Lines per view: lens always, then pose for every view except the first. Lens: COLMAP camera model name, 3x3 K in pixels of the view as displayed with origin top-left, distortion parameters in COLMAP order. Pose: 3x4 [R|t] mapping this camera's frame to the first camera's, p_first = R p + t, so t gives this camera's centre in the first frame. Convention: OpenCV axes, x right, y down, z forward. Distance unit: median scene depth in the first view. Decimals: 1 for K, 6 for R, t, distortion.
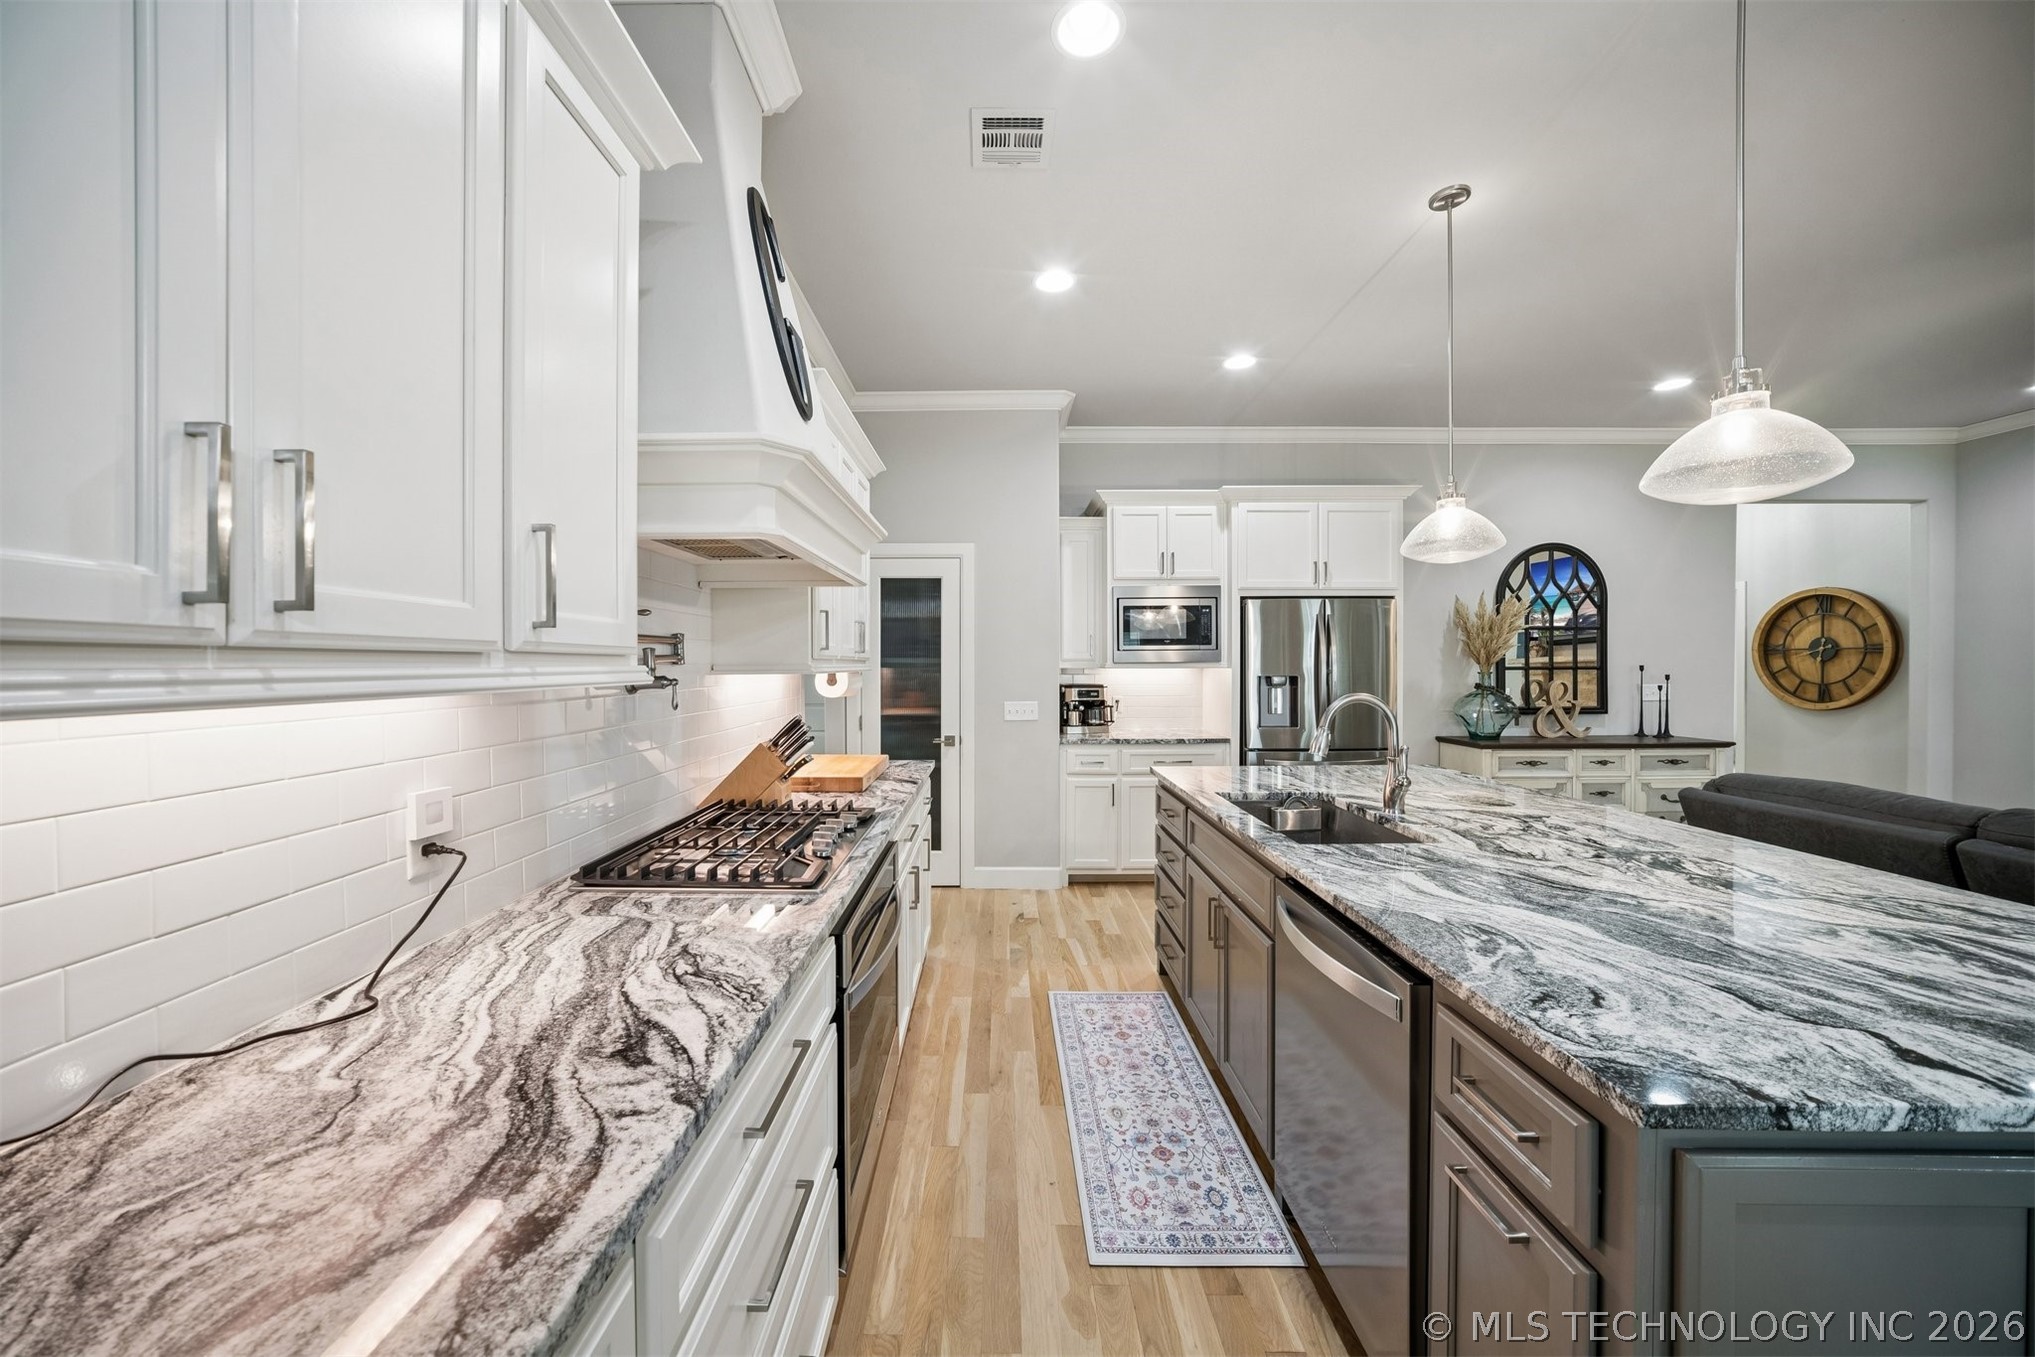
lens RADIAL K [[714.5, 0, 998.1], [0, 714.5, 672.2], [0, 0, 1]] dist [-0.020626, 0.005980]
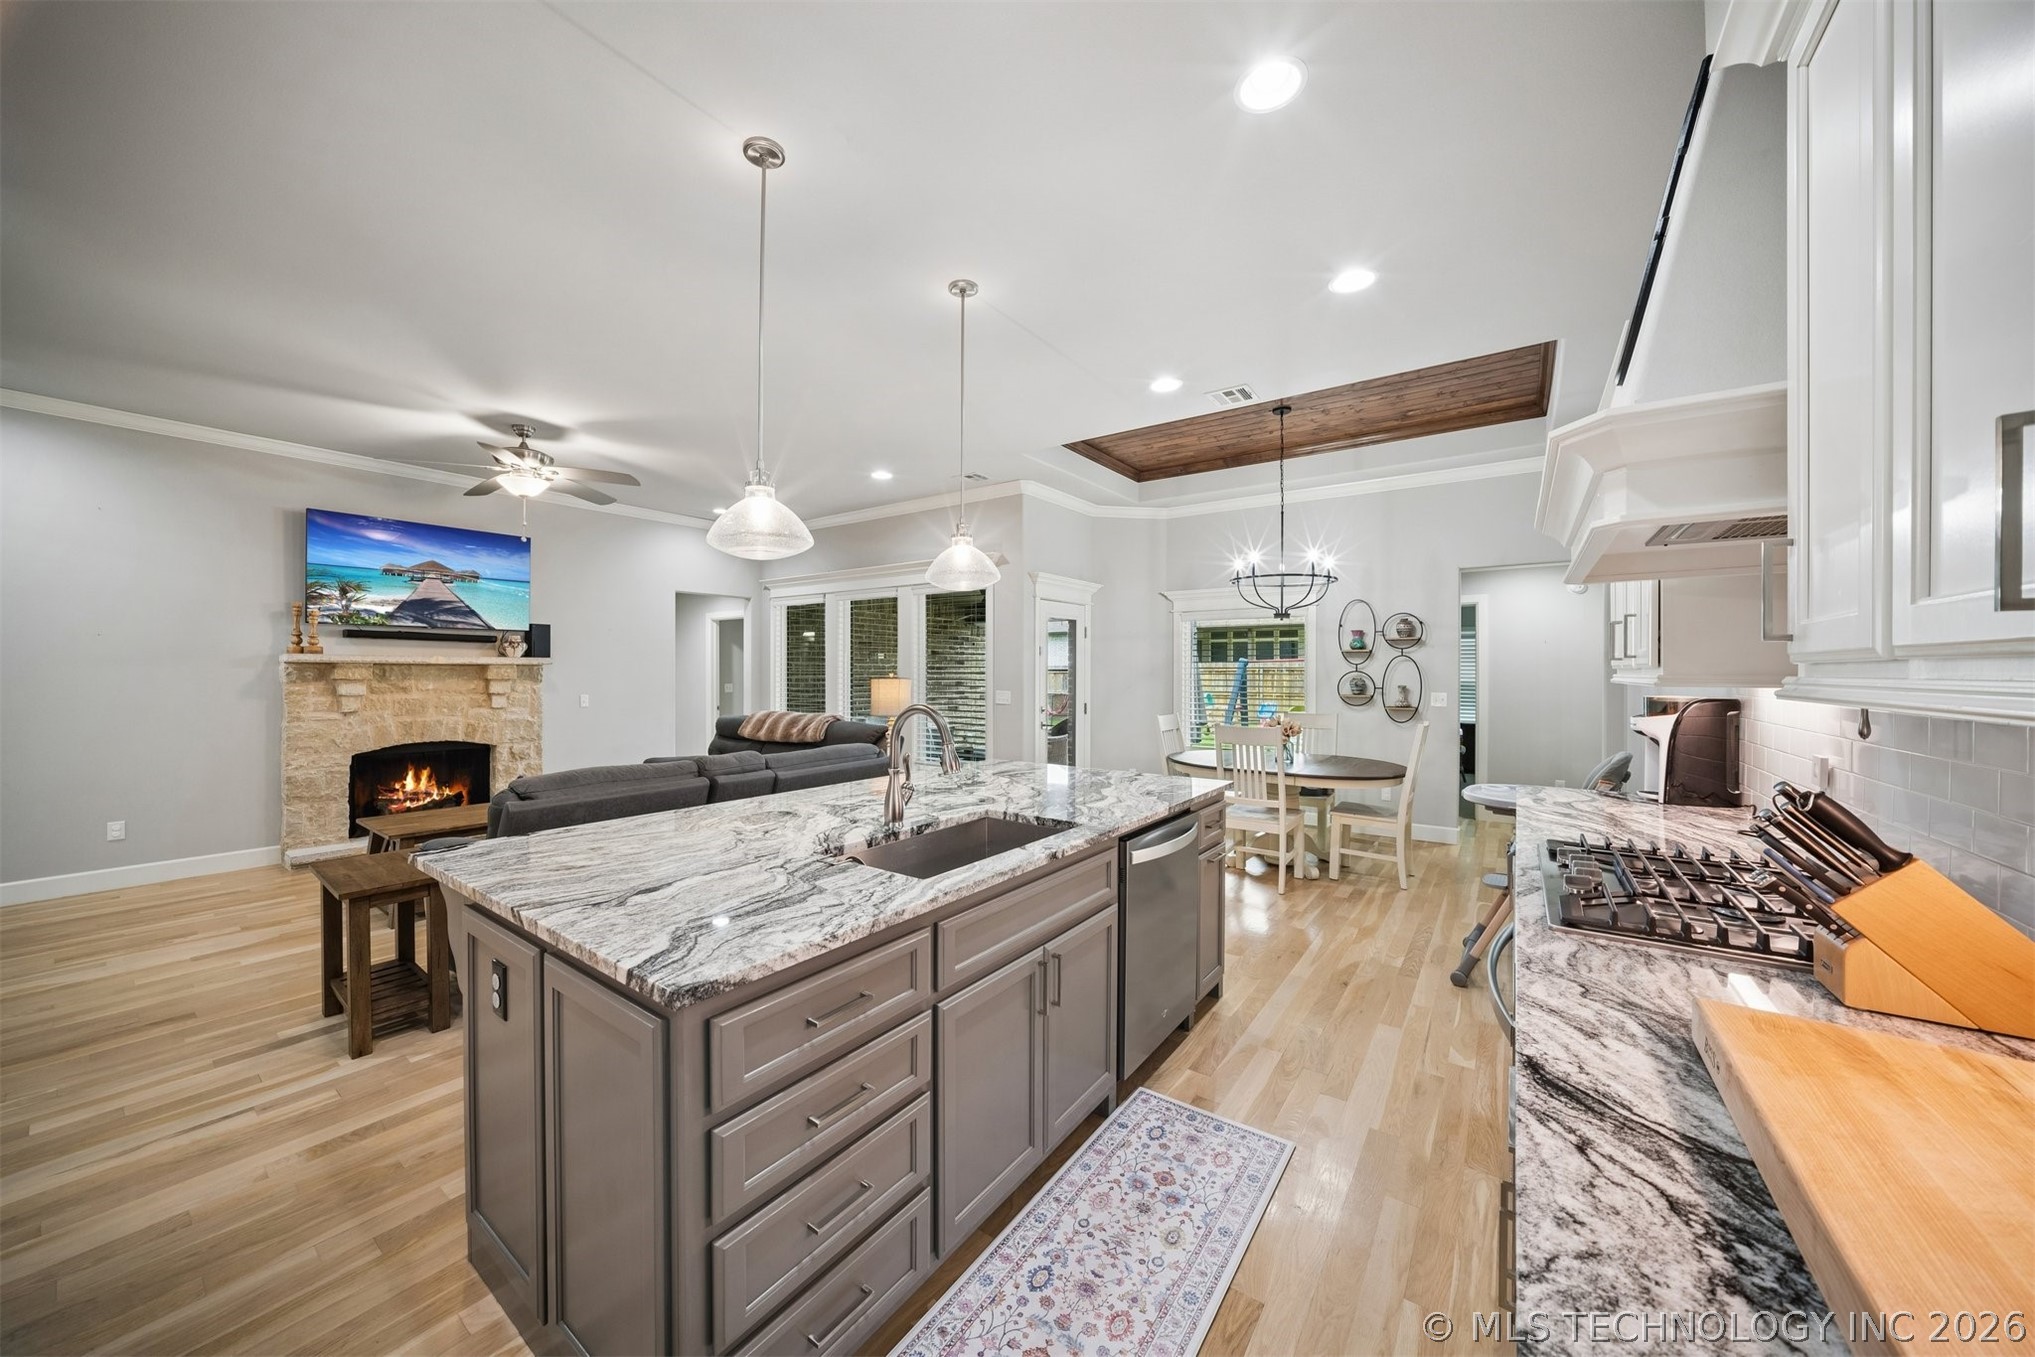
lens RADIAL K [[714.5, 0, 1000.2], [0, 714.5, 673.8], [0, 0, 1]] dist [-0.020626, 0.005980]
pose [[-0.809258, -0.002282, 0.587449, -0.069066], [0.006844, 0.999888, 0.013312, -0.010566], [-0.587413, 0.014793, -0.809152, 0.870976]]
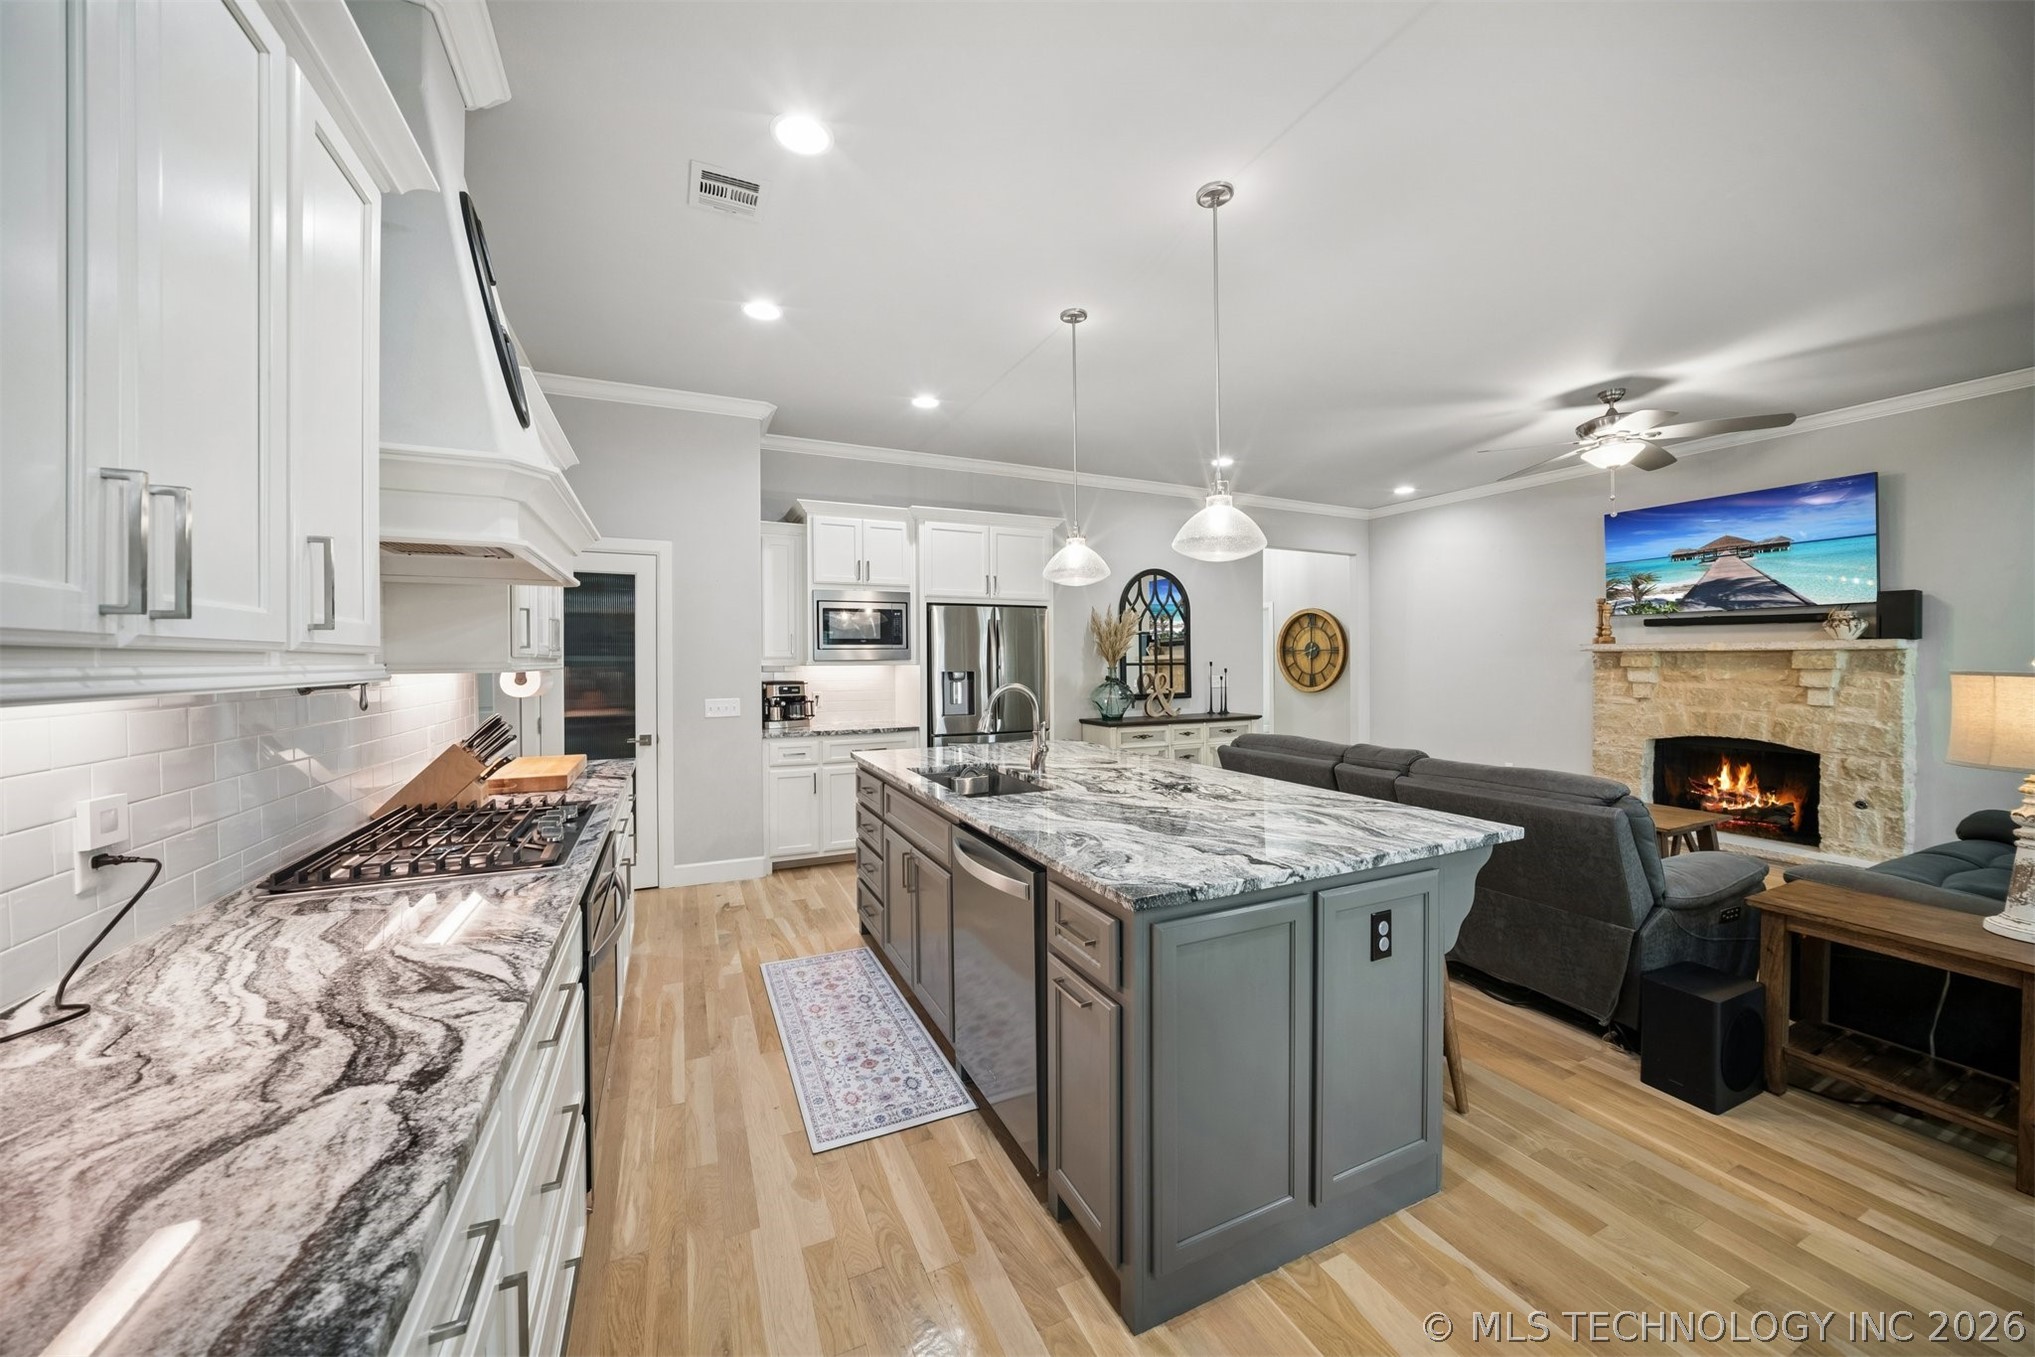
lens RADIAL K [[714.5, 0, 1009.2], [0, 714.5, 667.2], [0, 0, 1]] dist [-0.020626, 0.005980]
pose [[0.905698, -0.006323, 0.423876, -0.028401], [0.008083, 0.999965, -0.002356, 0.001584], [-0.423846, 0.005560, 0.905717, -0.095632]]
